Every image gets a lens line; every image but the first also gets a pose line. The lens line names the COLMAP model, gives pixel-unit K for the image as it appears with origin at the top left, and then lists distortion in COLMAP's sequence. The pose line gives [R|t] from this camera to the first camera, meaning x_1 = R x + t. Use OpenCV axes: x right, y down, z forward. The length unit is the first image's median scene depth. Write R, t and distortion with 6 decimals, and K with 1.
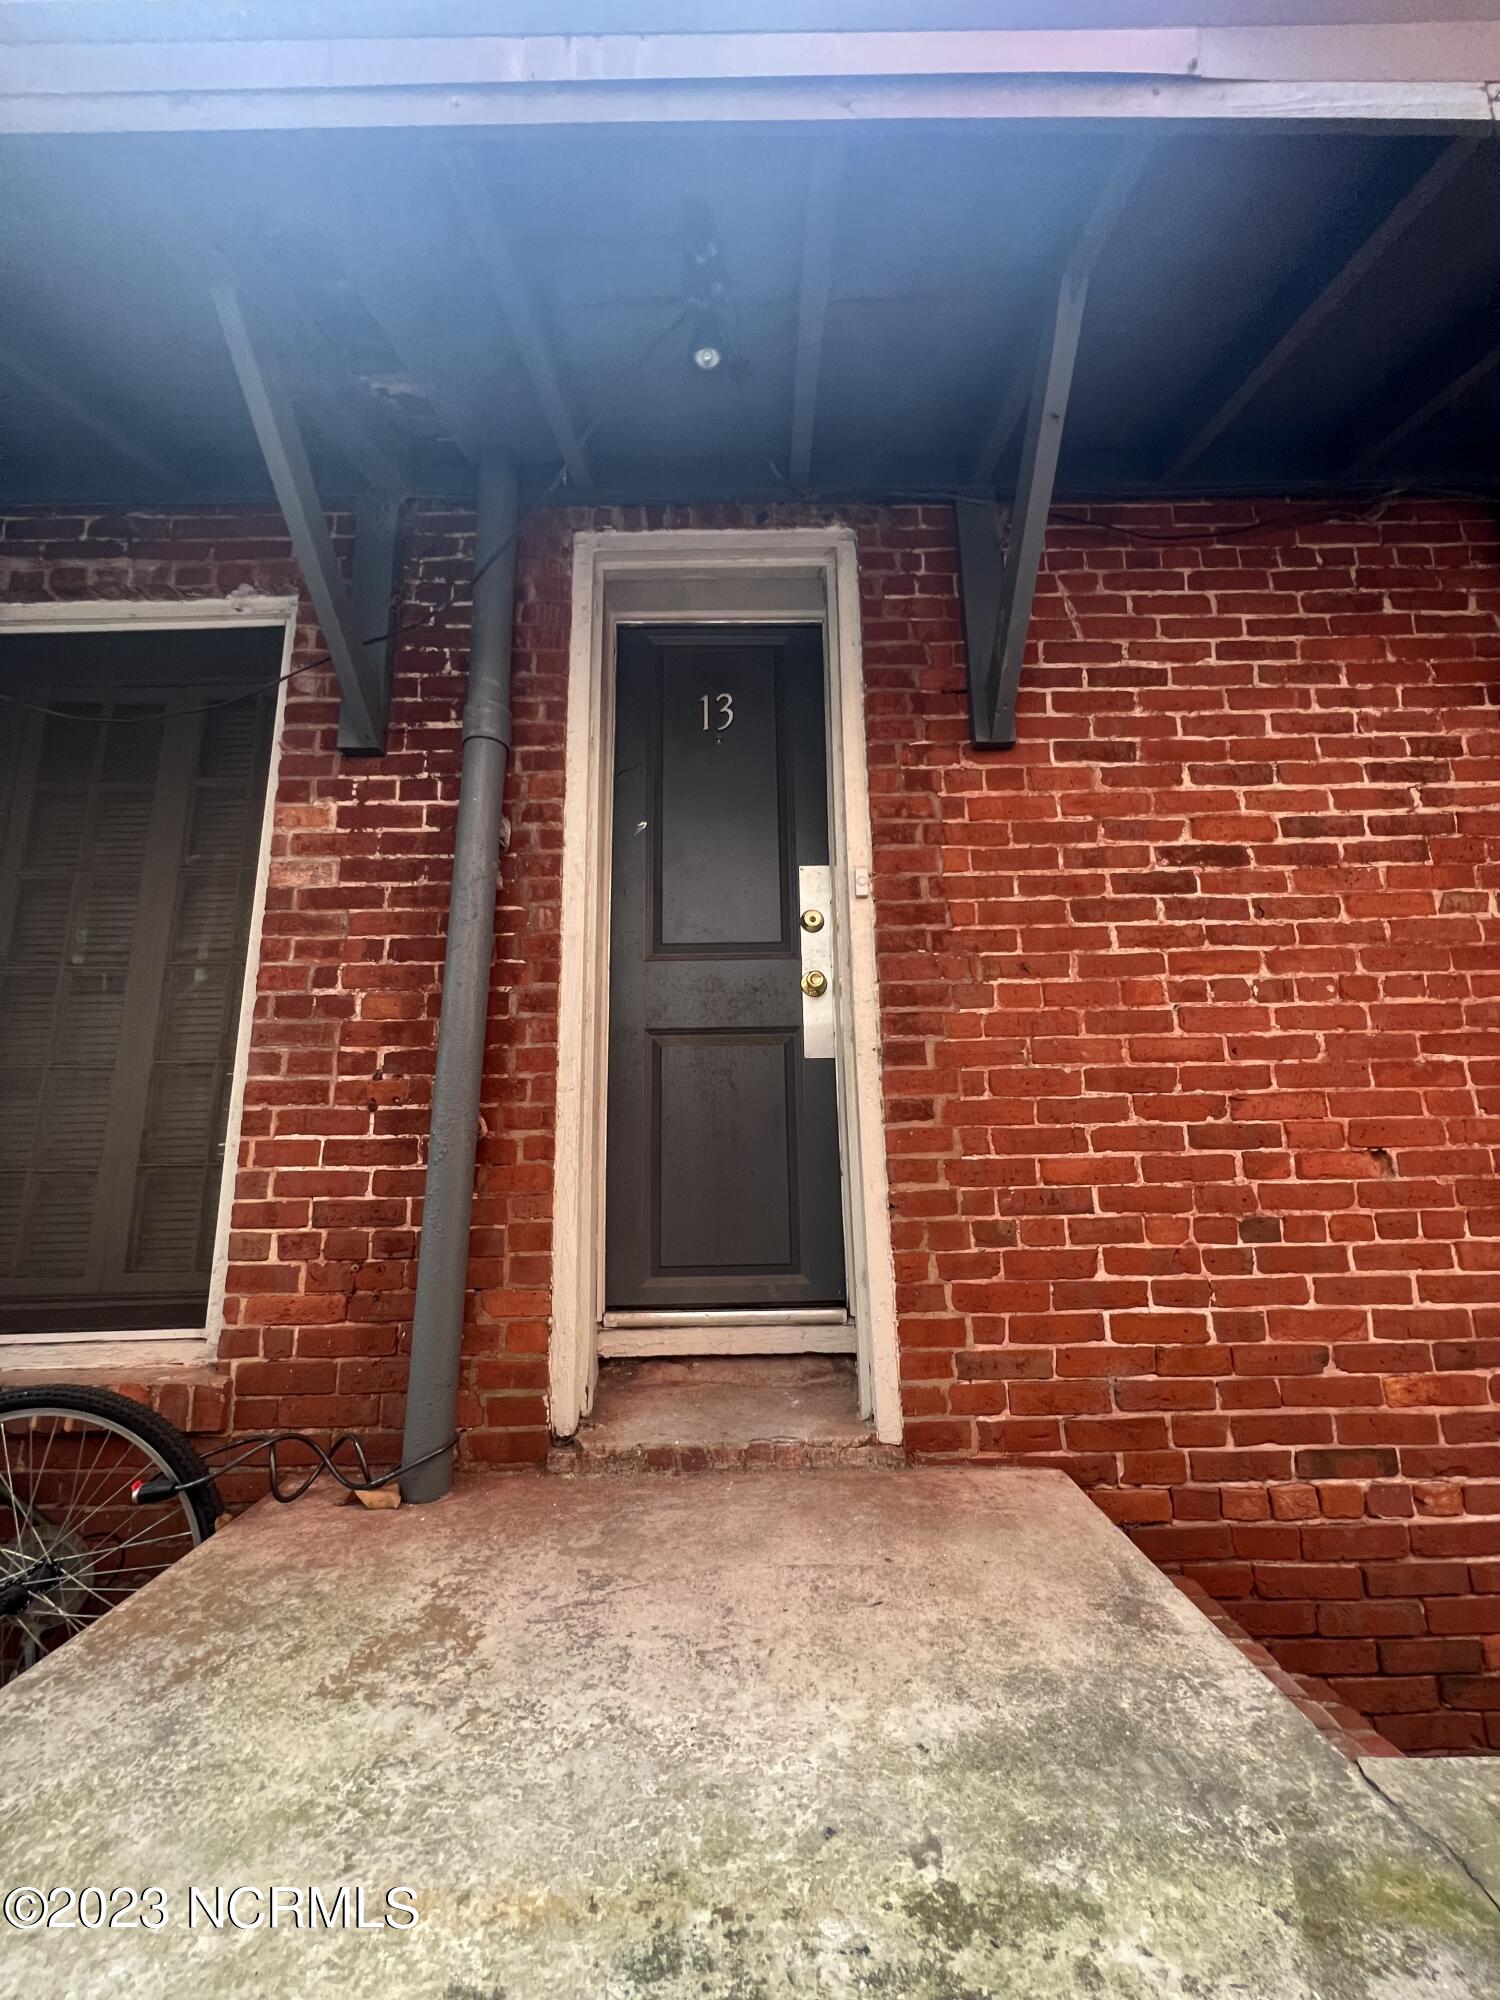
lens RADIAL K [[797.0, 0, 750.7], [0, 797.0, 996.9], [0, 0, 1]] dist [-0.003832, 0.000707]
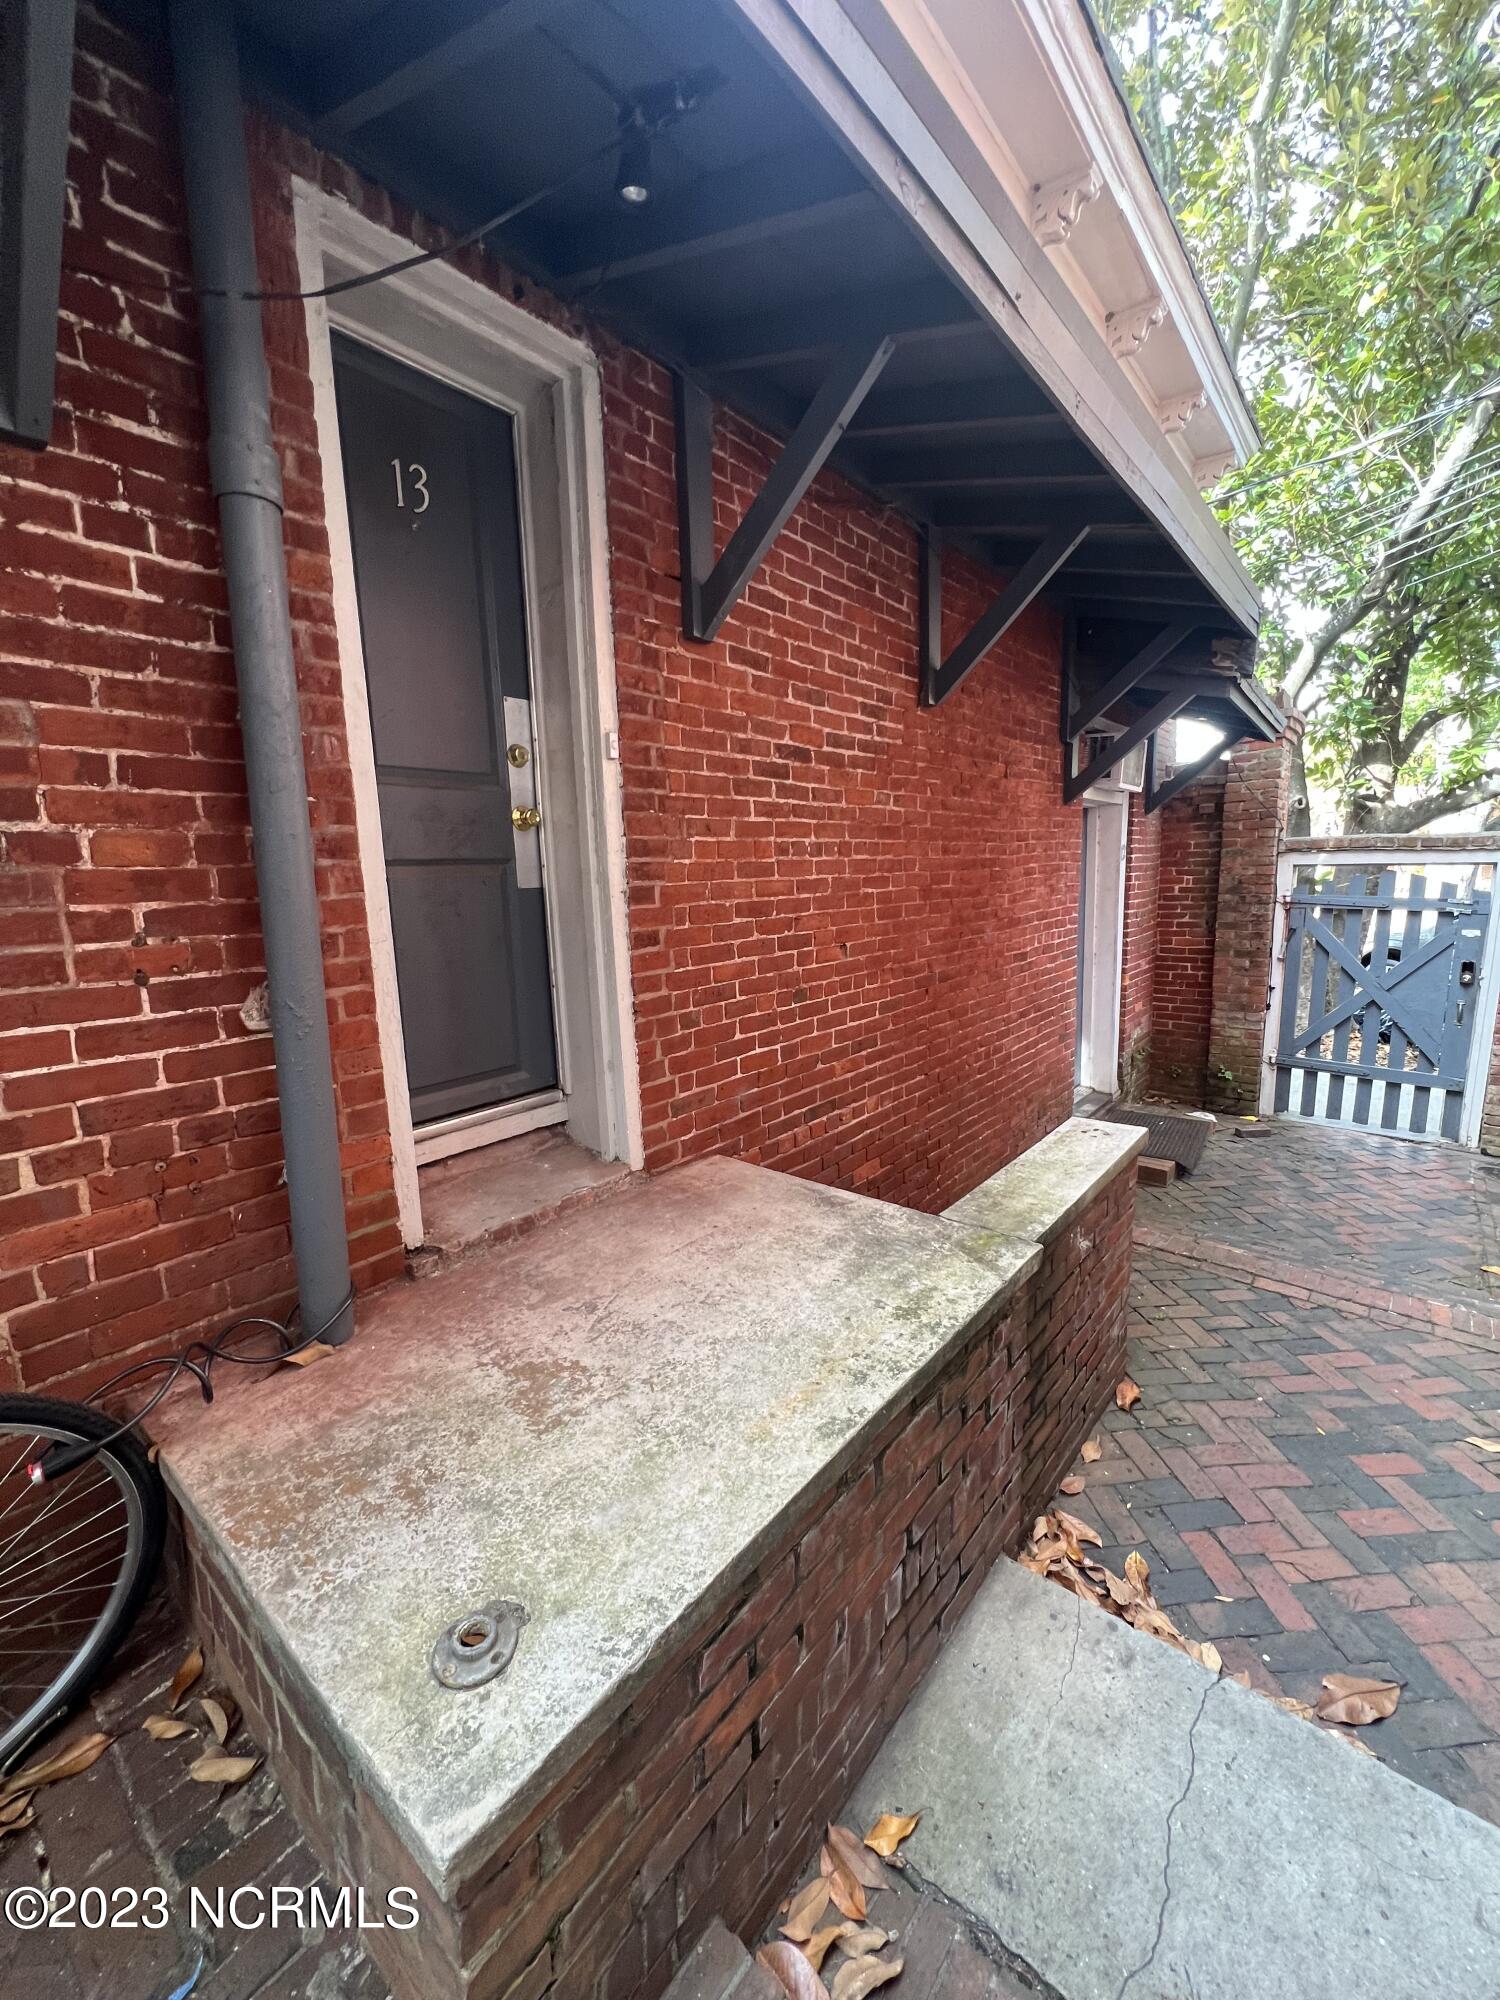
lens RADIAL K [[797.0, 0, 754.6], [0, 797.0, 998.1], [0, 0, 1]] dist [-0.003832, 0.000707]
pose [[0.642690, -0.122475, 0.756274, -0.676091], [-0.132271, 0.954578, 0.266995, -0.136054], [-0.754622, -0.271627, 0.597297, 0.058507]]
